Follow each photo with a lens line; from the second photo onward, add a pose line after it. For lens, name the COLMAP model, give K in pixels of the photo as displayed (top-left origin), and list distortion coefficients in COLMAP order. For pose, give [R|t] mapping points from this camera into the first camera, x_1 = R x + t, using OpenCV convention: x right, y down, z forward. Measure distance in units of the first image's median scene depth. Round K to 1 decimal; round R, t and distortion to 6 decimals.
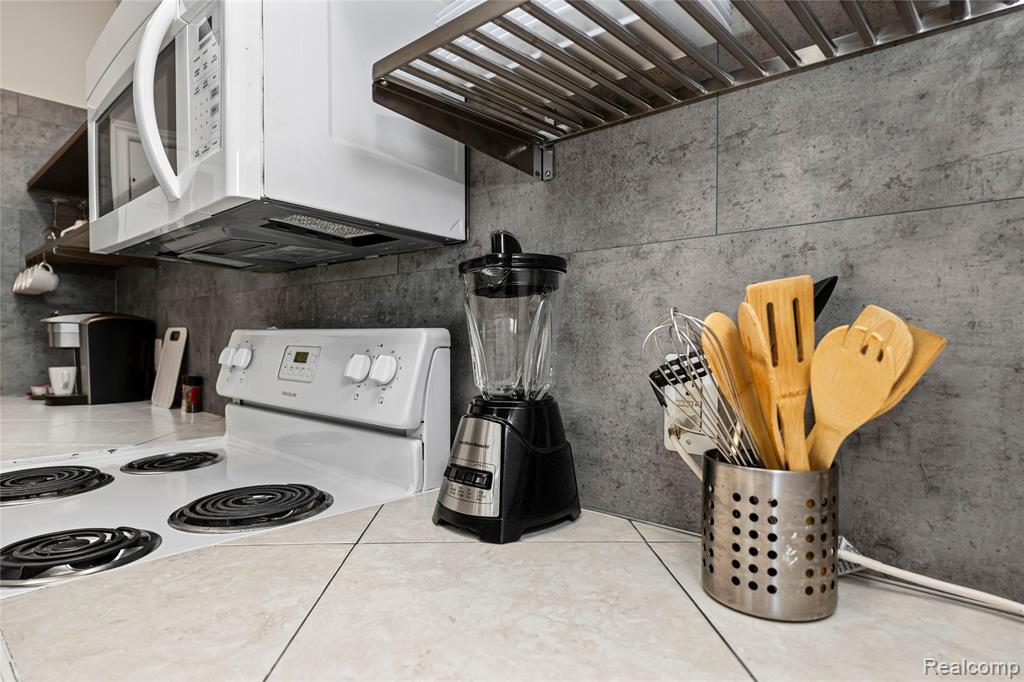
lens RADIAL K [[561.9, 0, 512.0], [0, 561.9, 341.0], [0, 0, 1]] dist [-0.001733, -0.000264]
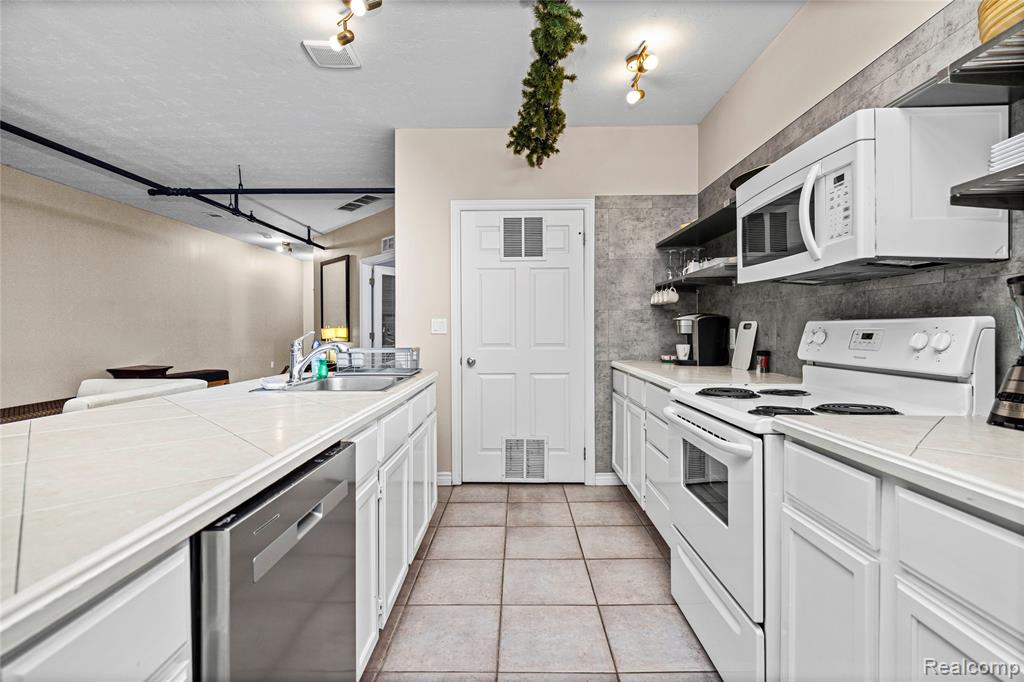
lens RADIAL K [[483.4, 0, 509.8], [0, 483.4, 337.2], [0, 0, 1]] dist [-0.004752, 0.000193]
pose [[0.656079, 0.002622, -0.754688, 0.010836], [0.002573, 0.999980, 0.005712, 0.018523], [0.754688, -0.005689, 0.656059, -0.660564]]
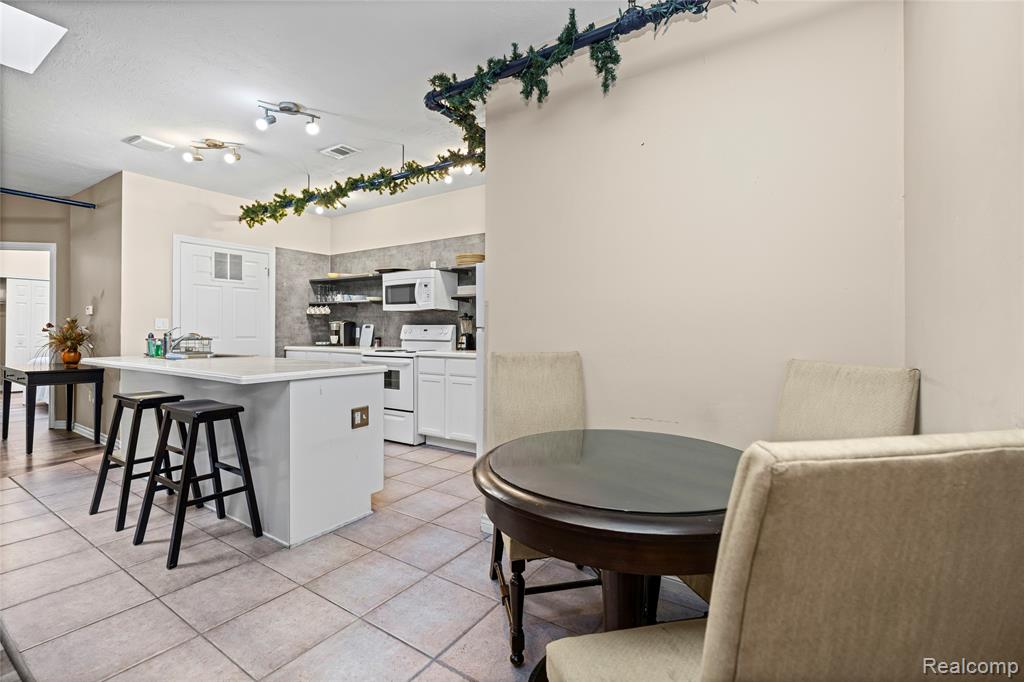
lens RADIAL K [[453.2, 0, 512.4], [0, 453.2, 330.7], [0, 0, 1]] dist [0.001700, -0.000009]
pose [[0.988681, -0.002413, 0.150012, -0.176303], [0.003851, 0.999949, -0.009292, 0.067620], [-0.149982, 0.009765, 0.988640, -2.995036]]
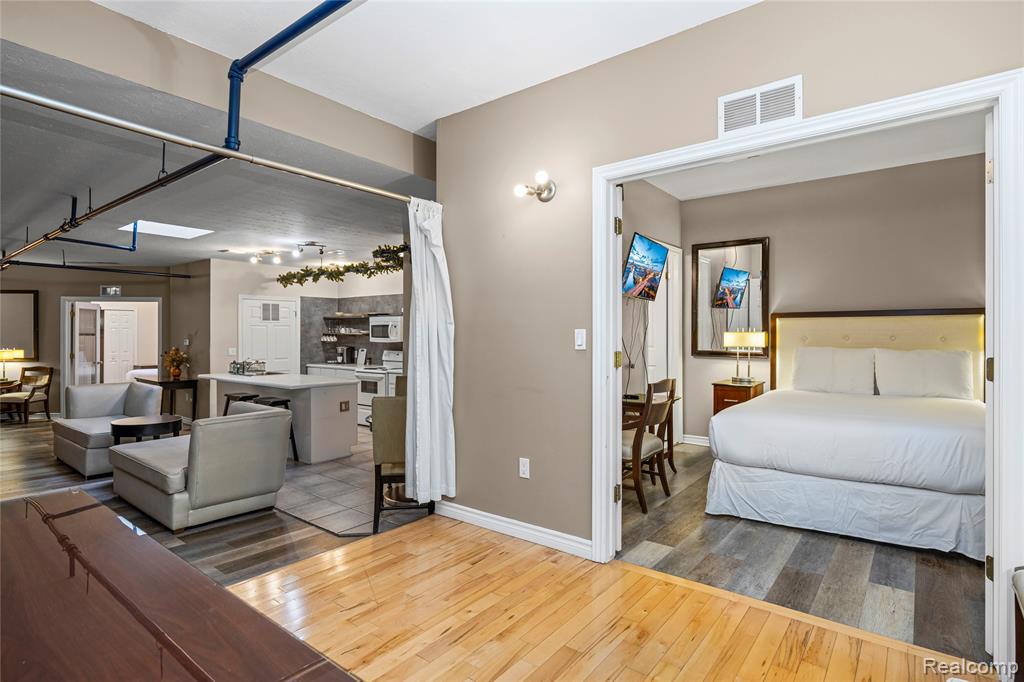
lens RADIAL K [[516.6, 0, 515.9], [0, 516.6, 330.0], [0, 0, 1]] dist [0.003378, 0.001047]
pose [[0.997020, -0.004930, 0.076991, 0.654598], [0.005943, 0.999899, -0.012932, -0.190347], [-0.076920, 0.013351, 0.996948, -5.712463]]
